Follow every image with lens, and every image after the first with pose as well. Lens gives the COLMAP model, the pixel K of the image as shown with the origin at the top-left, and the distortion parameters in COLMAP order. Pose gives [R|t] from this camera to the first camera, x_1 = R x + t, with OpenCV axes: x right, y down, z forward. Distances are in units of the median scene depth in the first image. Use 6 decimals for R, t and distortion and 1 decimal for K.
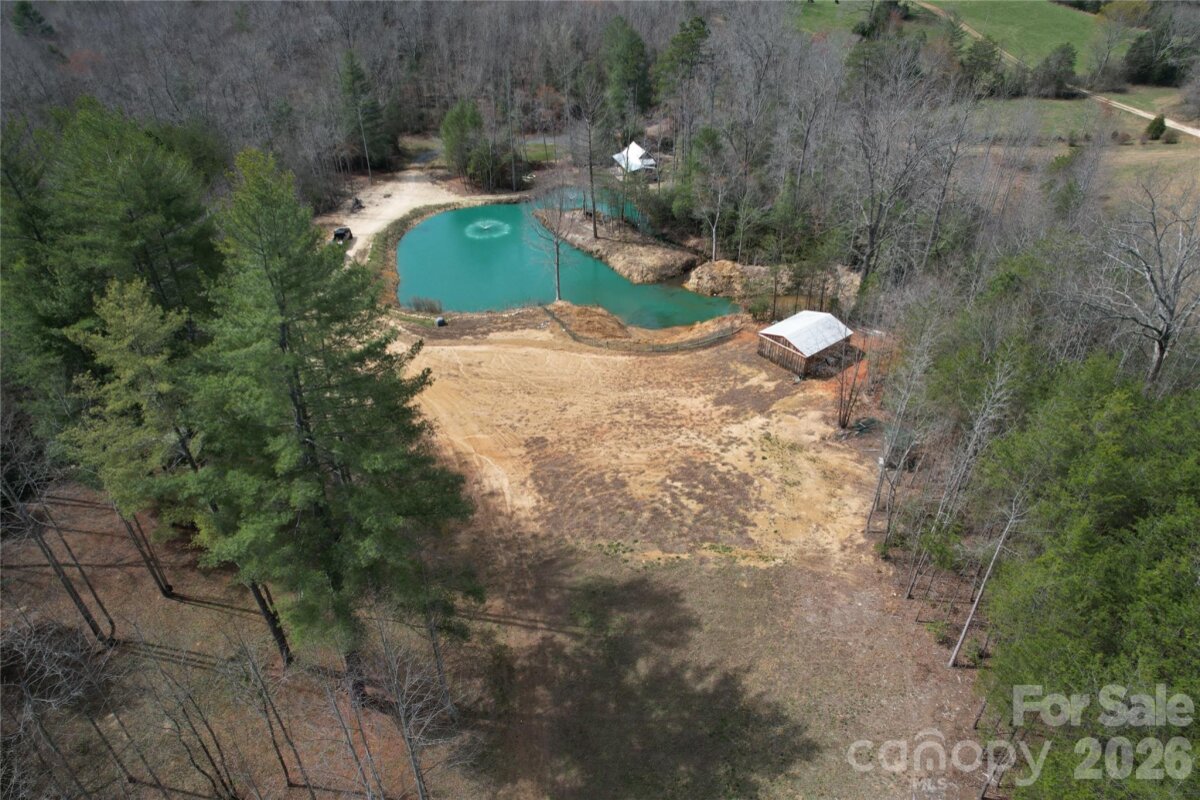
lens RADIAL K [[764.2, 0, 611.1], [0, 764.2, 400.6], [0, 0, 1]] dist [-0.090451, 0.096311]
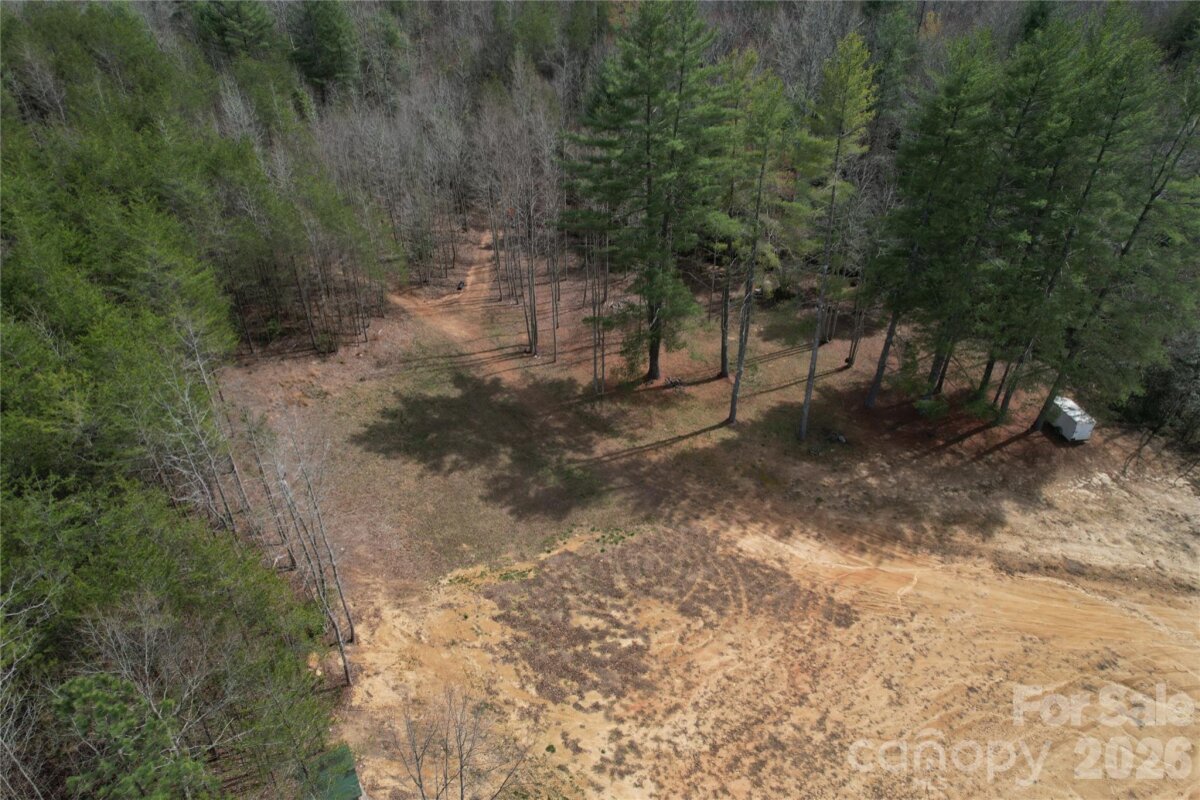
lens RADIAL K [[764.2, 0, 611.1], [0, 764.2, 400.6], [0, 0, 1]] dist [-0.090451, 0.096311]
pose [[-0.772408, 0.361038, -0.522530, 0.379582], [-0.354227, 0.437993, 0.826248, -0.562696], [0.527172, 0.823294, -0.210419, 0.928385]]
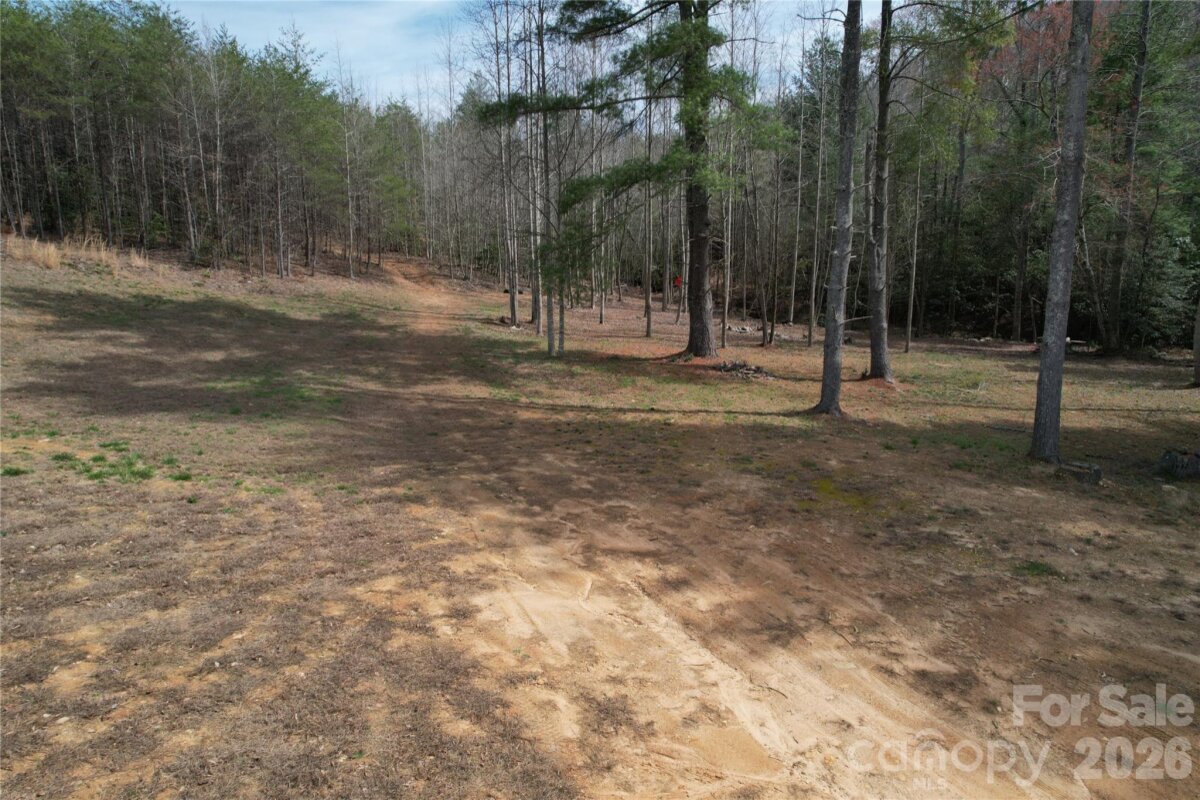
lens RADIAL K [[764.2, 0, 611.1], [0, 764.2, 400.6], [0, 0, 1]] dist [-0.090451, 0.096311]
pose [[-0.980461, 0.038231, -0.192963, -0.093822], [-0.108491, 0.713165, 0.692550, -0.012178], [0.164091, 0.699953, -0.695082, 1.042784]]
